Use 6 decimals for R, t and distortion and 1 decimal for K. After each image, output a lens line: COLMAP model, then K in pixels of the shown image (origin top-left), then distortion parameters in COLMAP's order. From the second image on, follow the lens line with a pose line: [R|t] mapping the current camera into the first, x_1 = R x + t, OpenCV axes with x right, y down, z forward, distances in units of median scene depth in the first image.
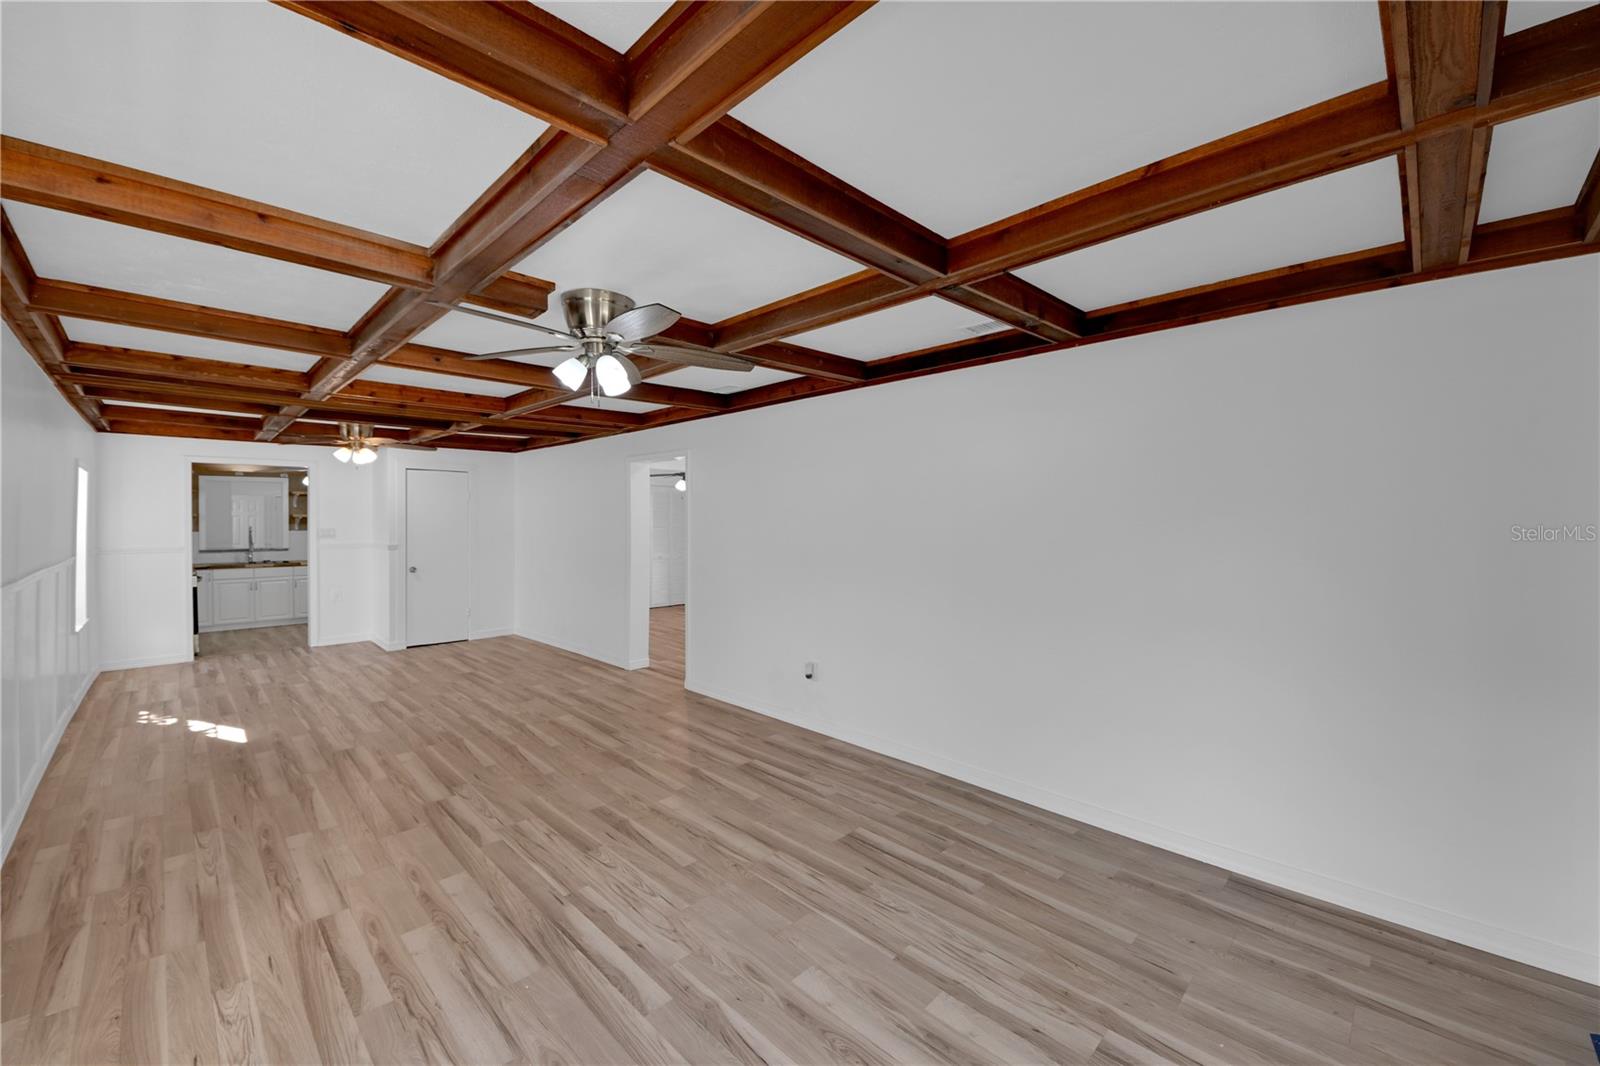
lens RADIAL K [[604.5, 0, 798.2], [0, 604.5, 513.8], [0, 0, 1]] dist [-0.018217, -0.000426]
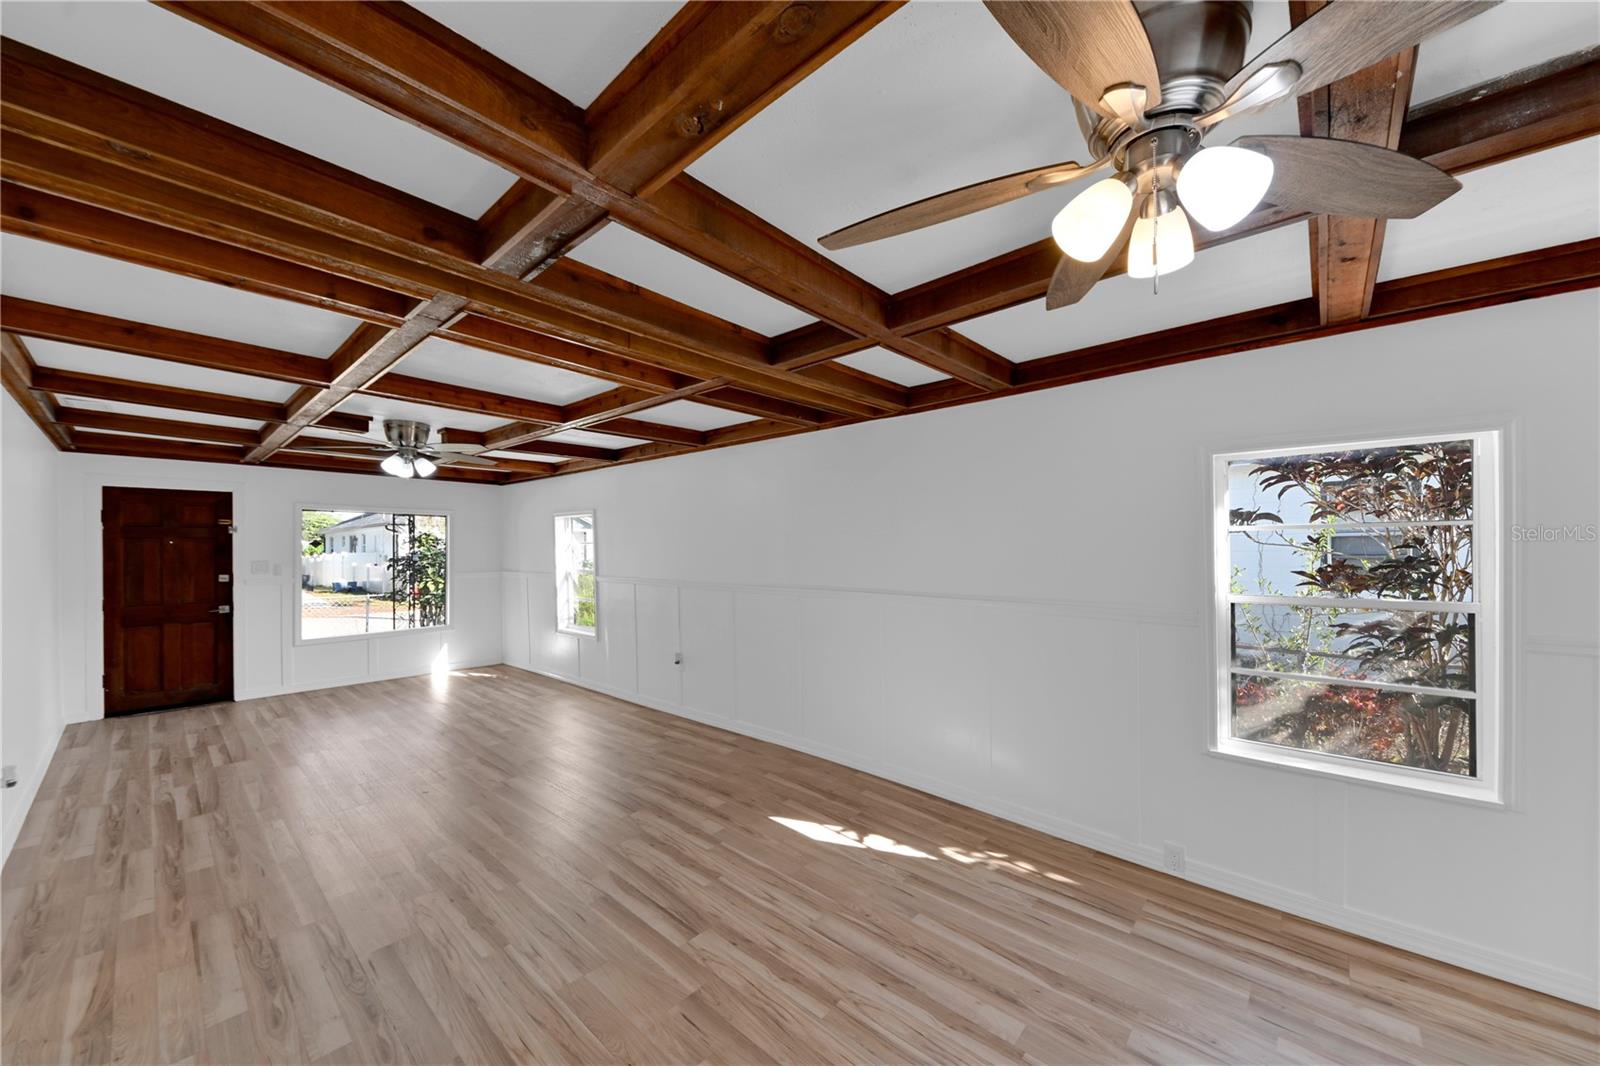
lens RADIAL K [[593.0, 0, 792.3], [0, 593.0, 536.1], [0, 0, 1]] dist [0.024333, -0.017540]
pose [[-0.999946, -0.001297, -0.010352, -1.133866], [-0.001101, 0.999820, -0.018923, -0.002482], [0.010375, -0.018911, -0.999767, 2.202949]]
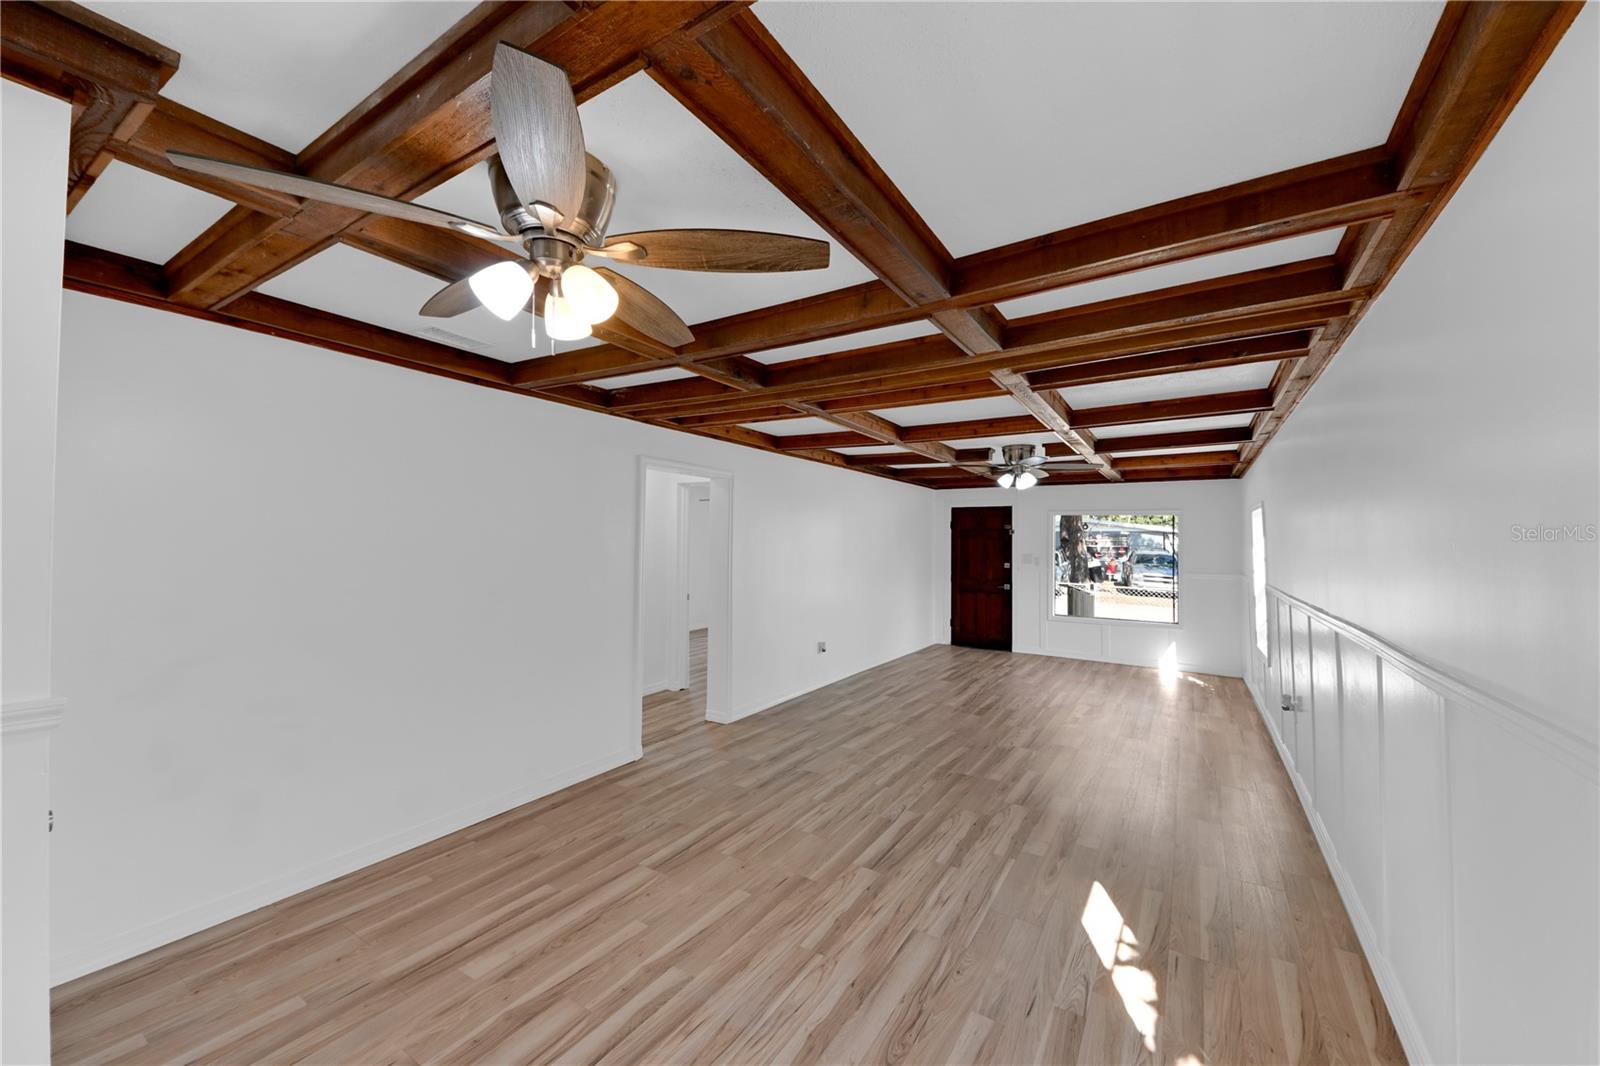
lens RADIAL K [[593.0, 0, 792.3], [0, 593.0, 536.1], [0, 0, 1]] dist [0.024333, -0.017540]
pose [[-0.165845, 0.002387, 0.986149, -1.850056], [-0.017001, 0.999842, -0.005280, -0.005988], [-0.986005, -0.017641, -0.165778, 1.734861]]
